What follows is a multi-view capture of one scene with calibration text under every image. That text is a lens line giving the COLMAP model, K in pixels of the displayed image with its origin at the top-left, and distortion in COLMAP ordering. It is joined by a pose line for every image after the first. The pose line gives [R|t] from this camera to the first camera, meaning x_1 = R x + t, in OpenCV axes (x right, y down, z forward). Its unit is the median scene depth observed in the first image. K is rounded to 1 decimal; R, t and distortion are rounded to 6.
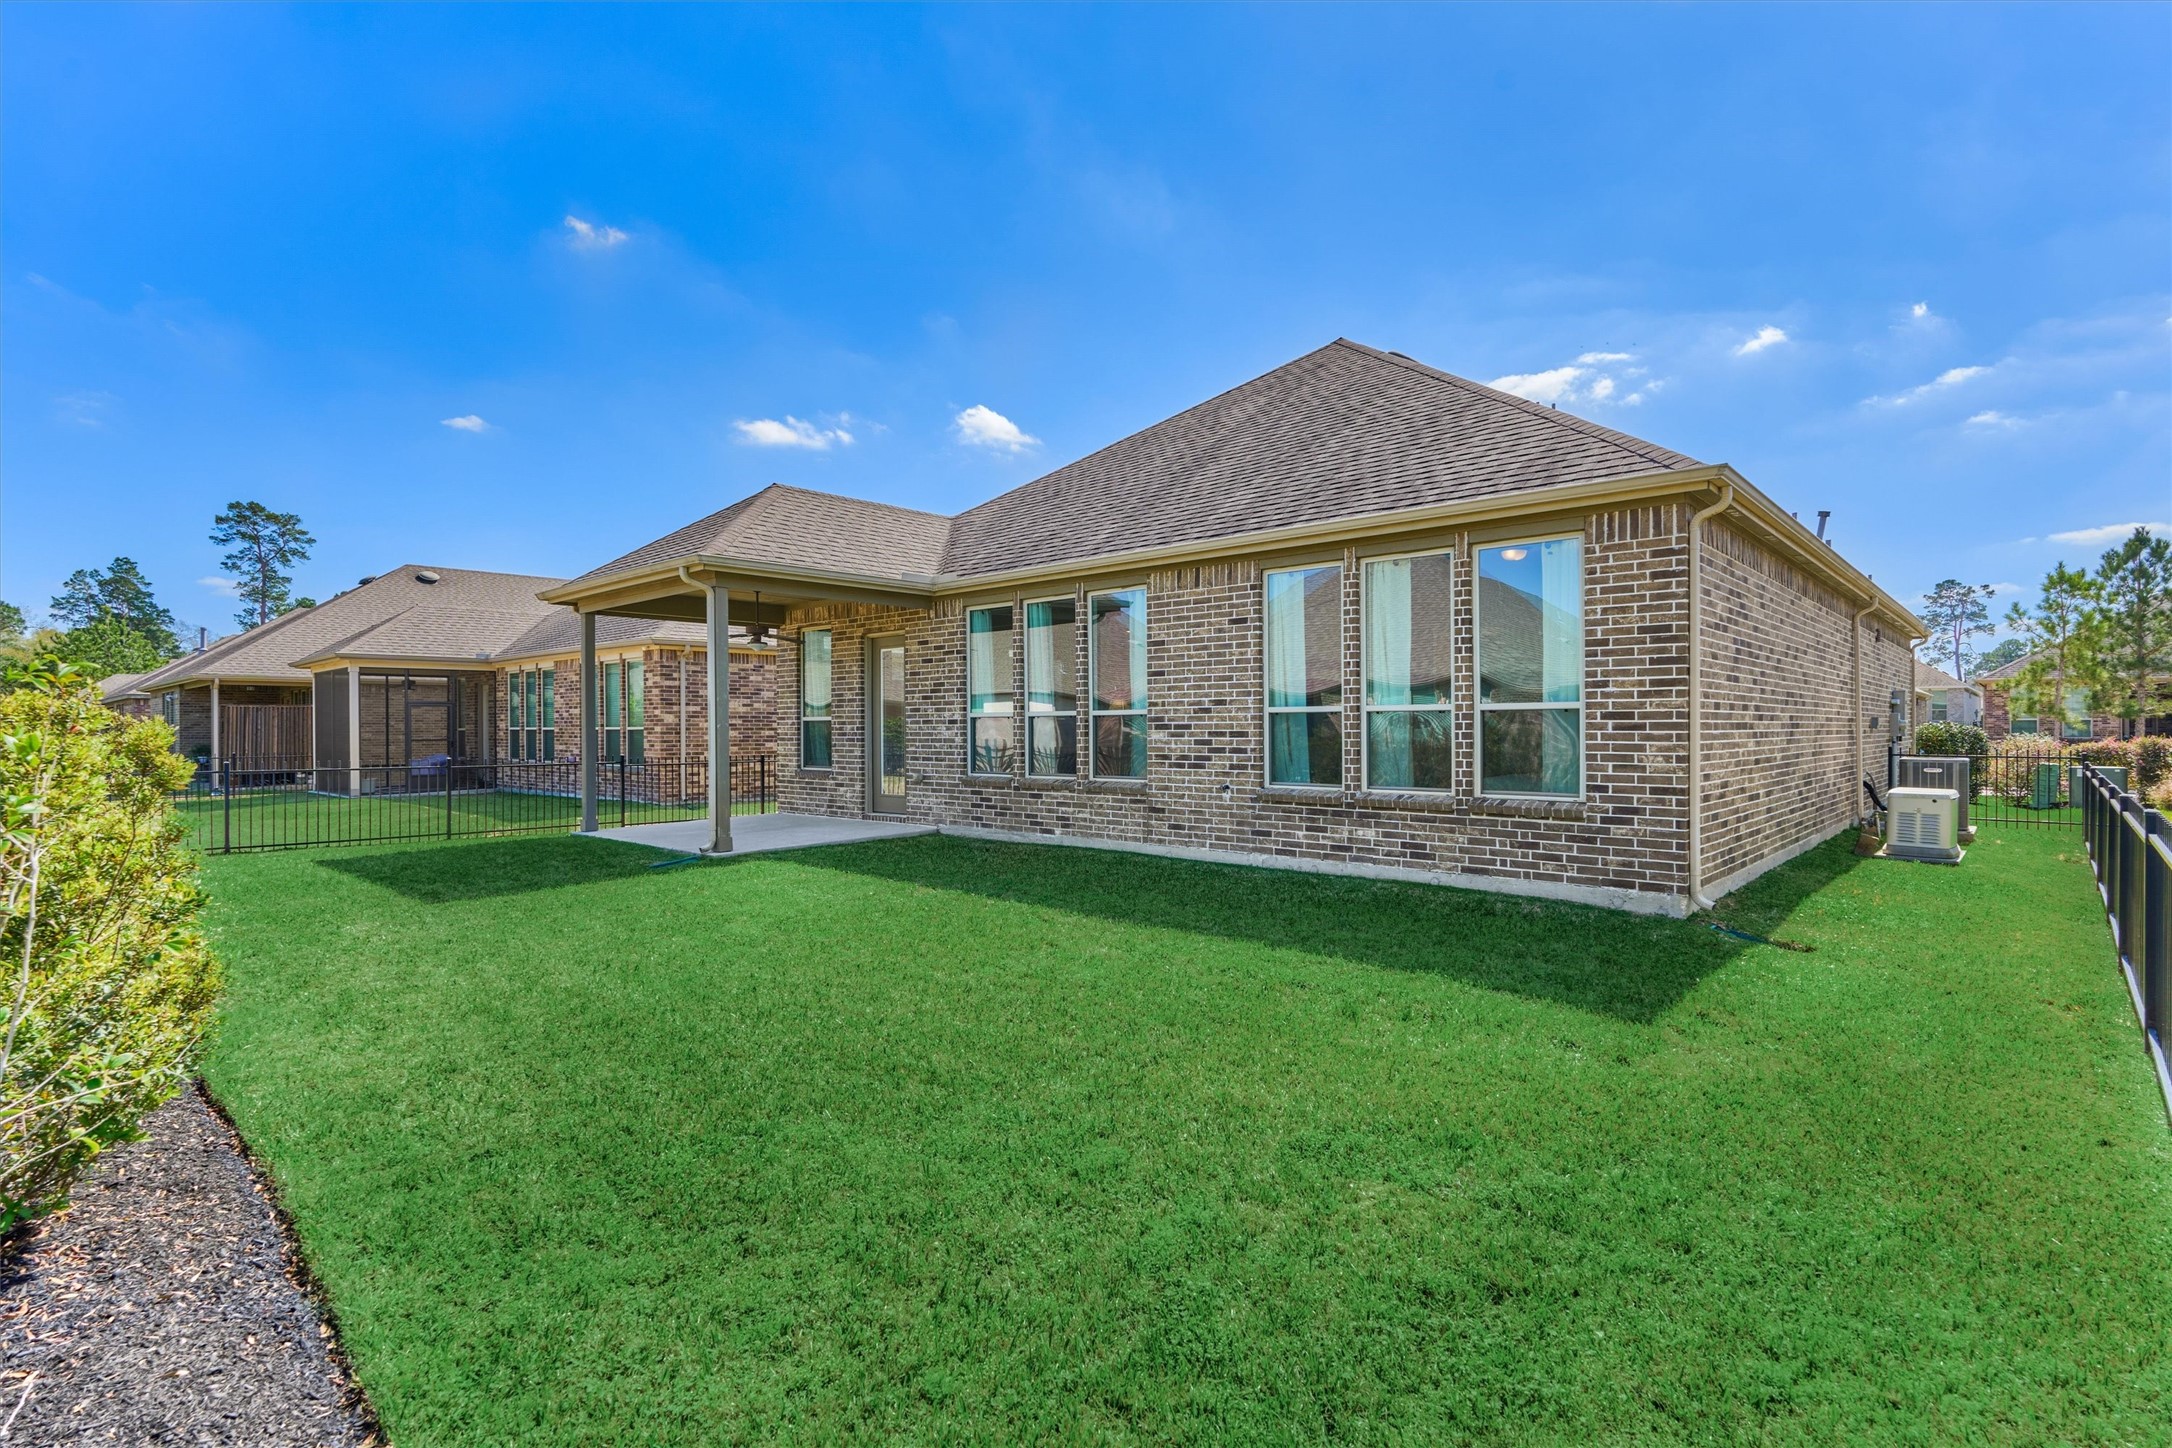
lens RADIAL K [[1007.0, 0, 1072.6], [0, 1007.0, 730.6], [0, 0, 1]] dist [0.024900, 0.000202]
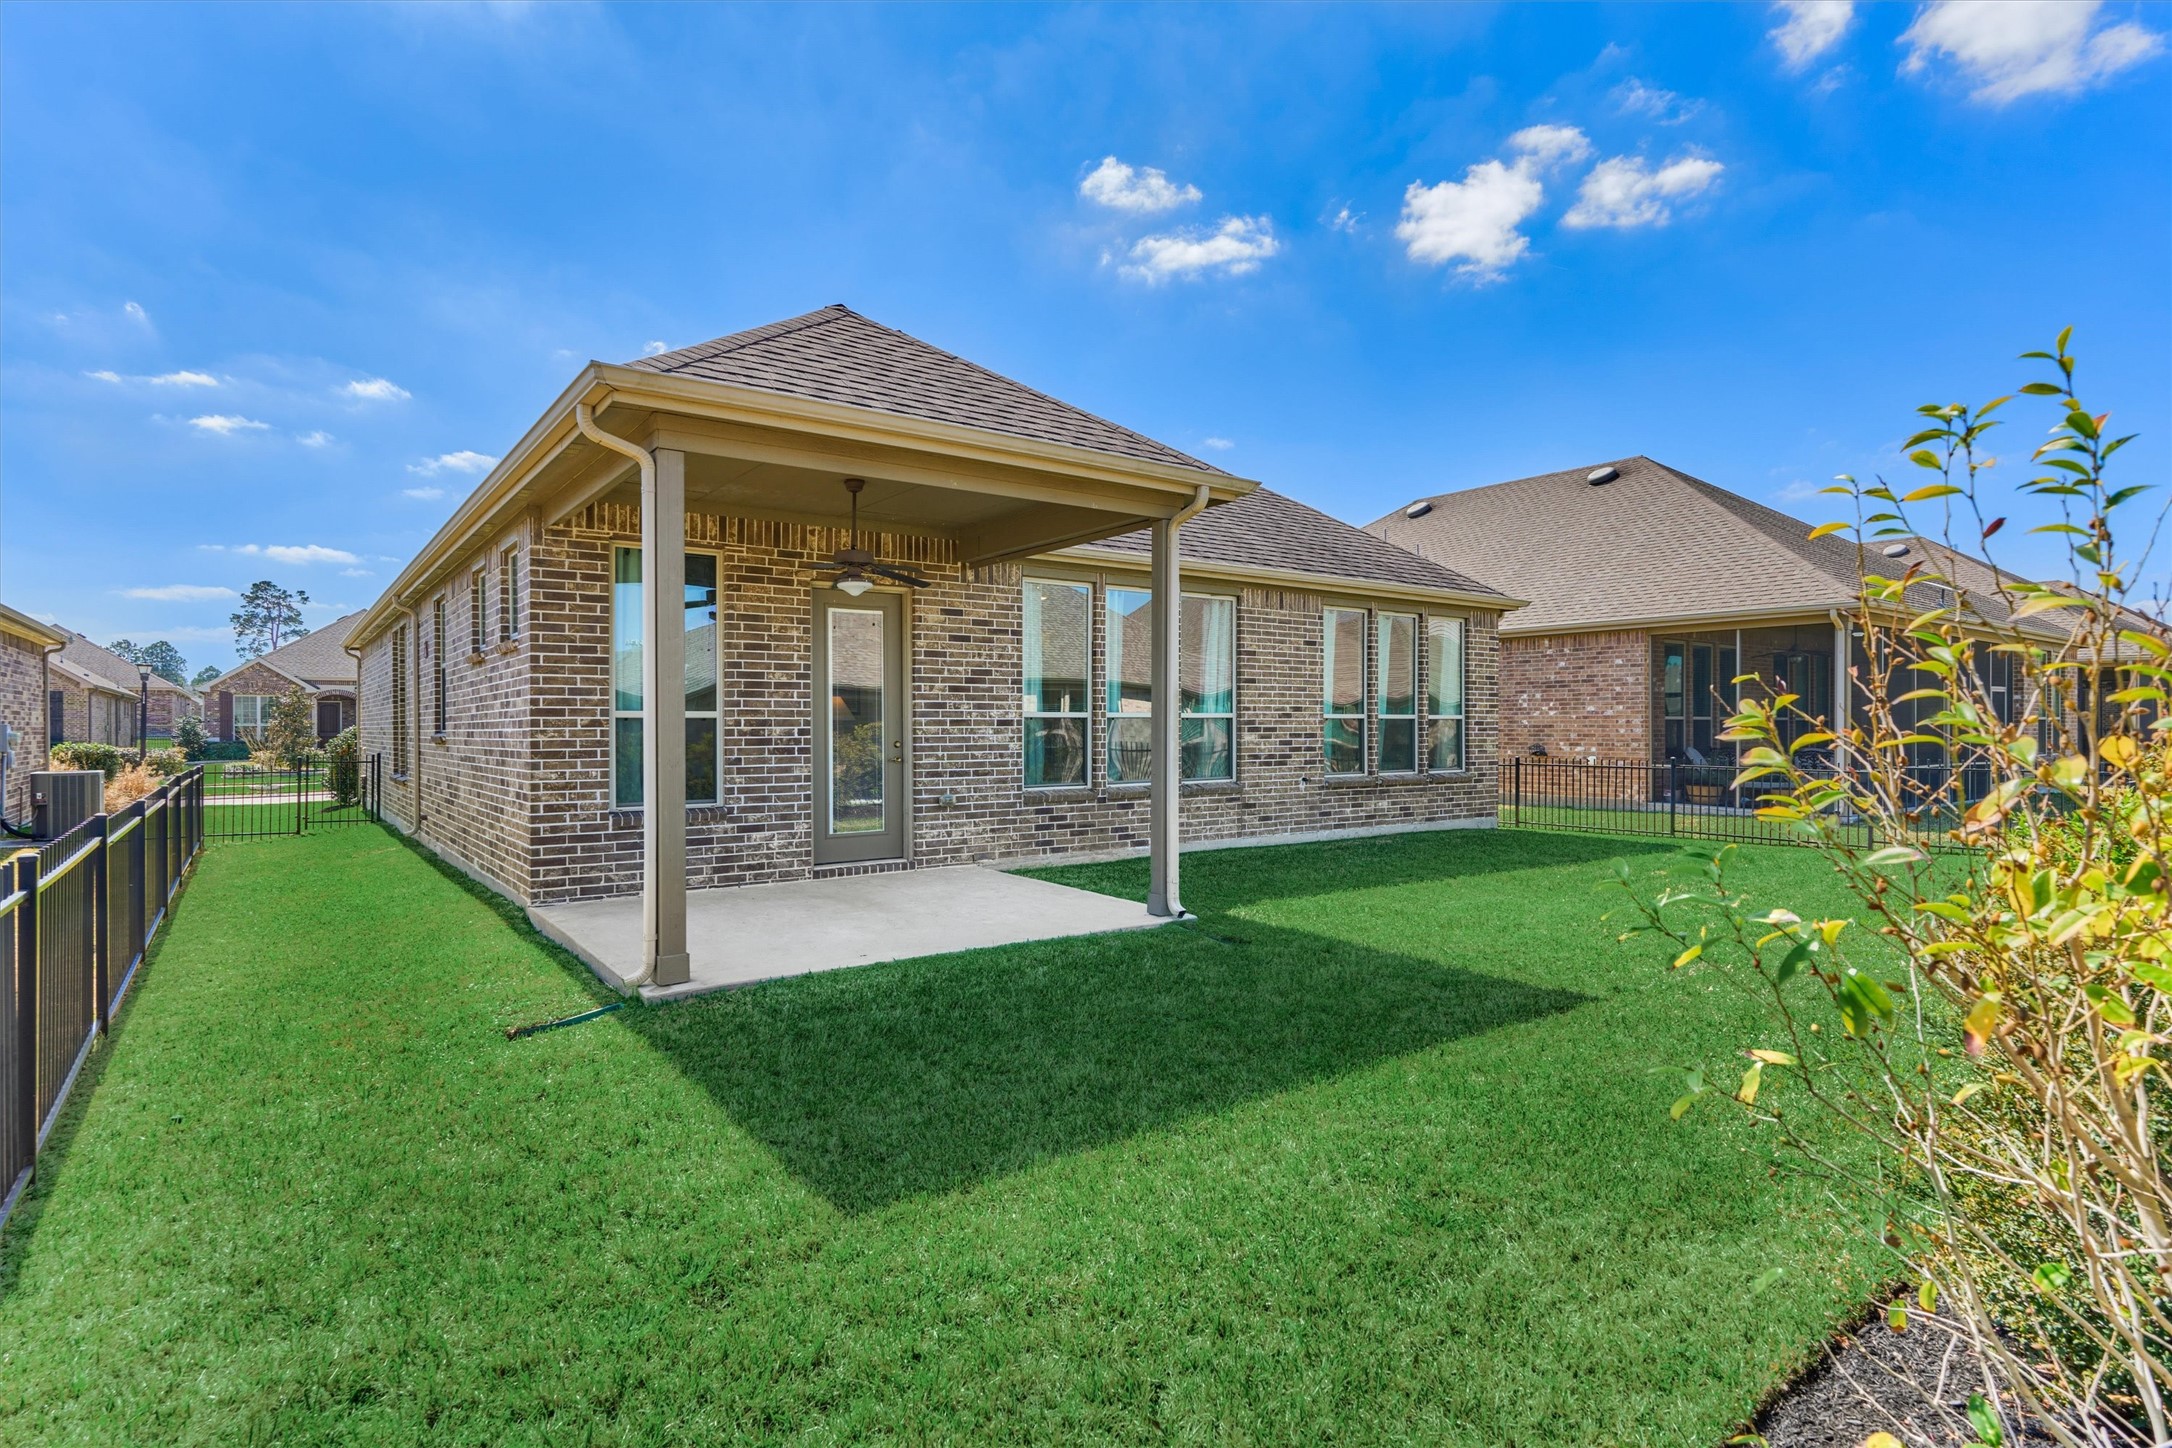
lens RADIAL K [[1168.3, 0, 1082.2], [0, 1168.3, 733.4], [0, 0, 1]] dist [0.001979, 0.001568]
pose [[0.176347, -0.000490, 0.984328, -1.296763], [0.005348, 0.999986, -0.000460, 0.000122], [-0.984314, 0.005346, 0.176347, 1.035190]]
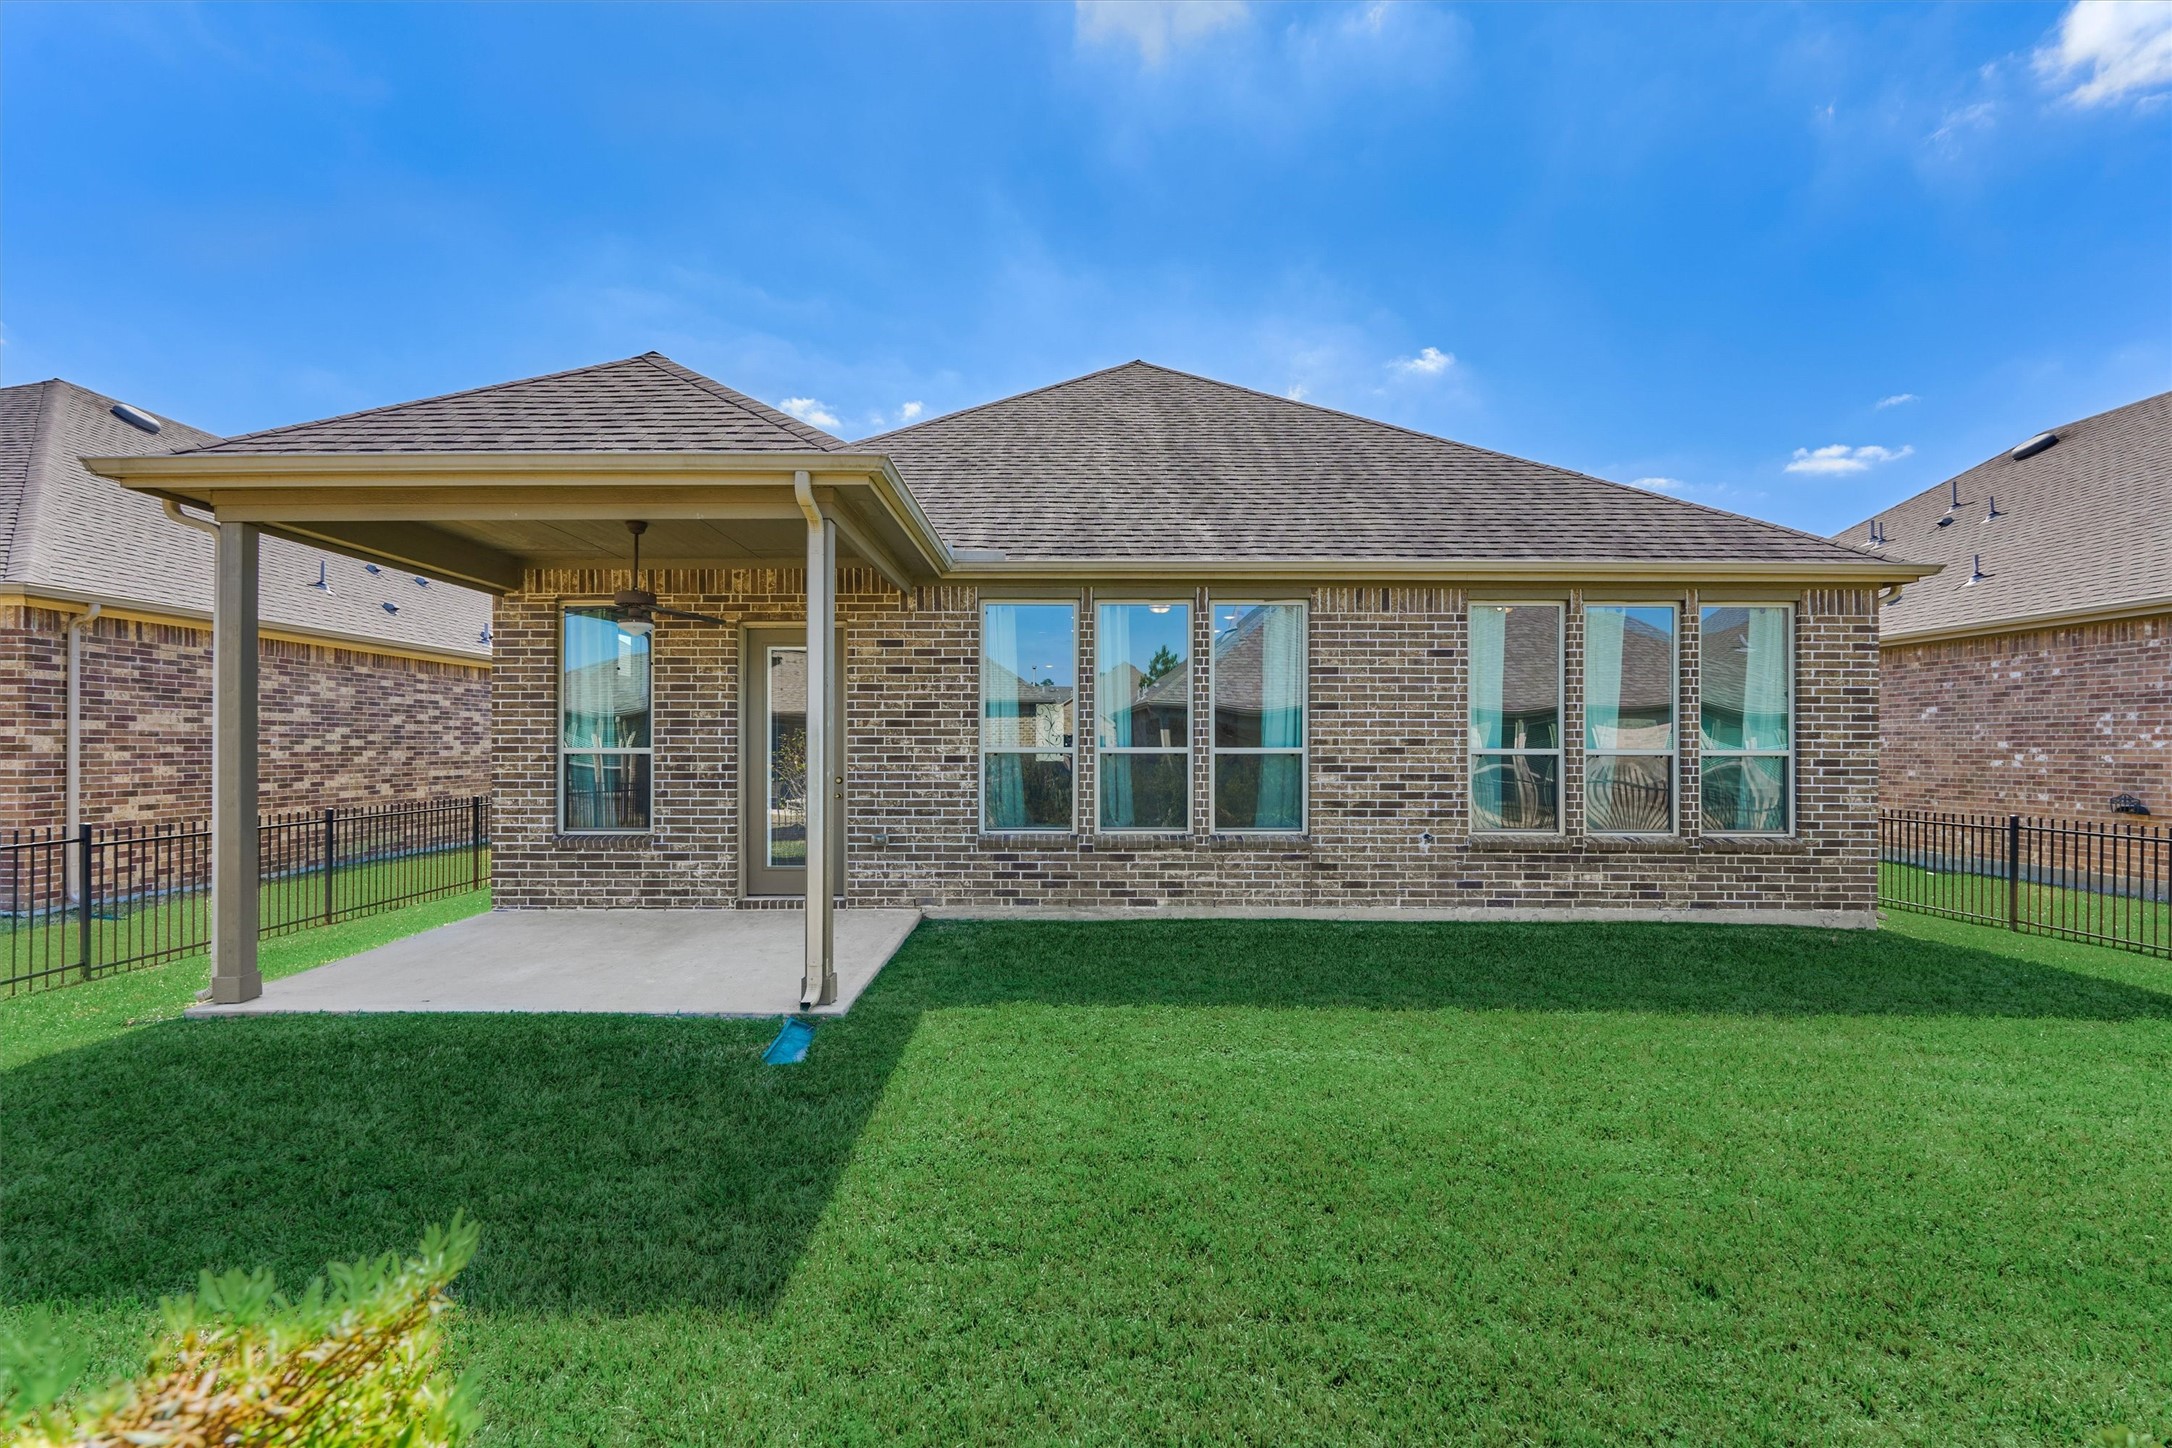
lens RADIAL K [[968.2, 0, 1086.1], [0, 968.2, 747.7], [0, 0, 1]] dist [-0.000849, 0.000361]
pose [[0.749092, 0.009084, 0.662404, -0.660581], [-0.004031, 0.999950, -0.009155, -0.014466], [-0.662454, 0.004187, 0.749091, 0.565327]]
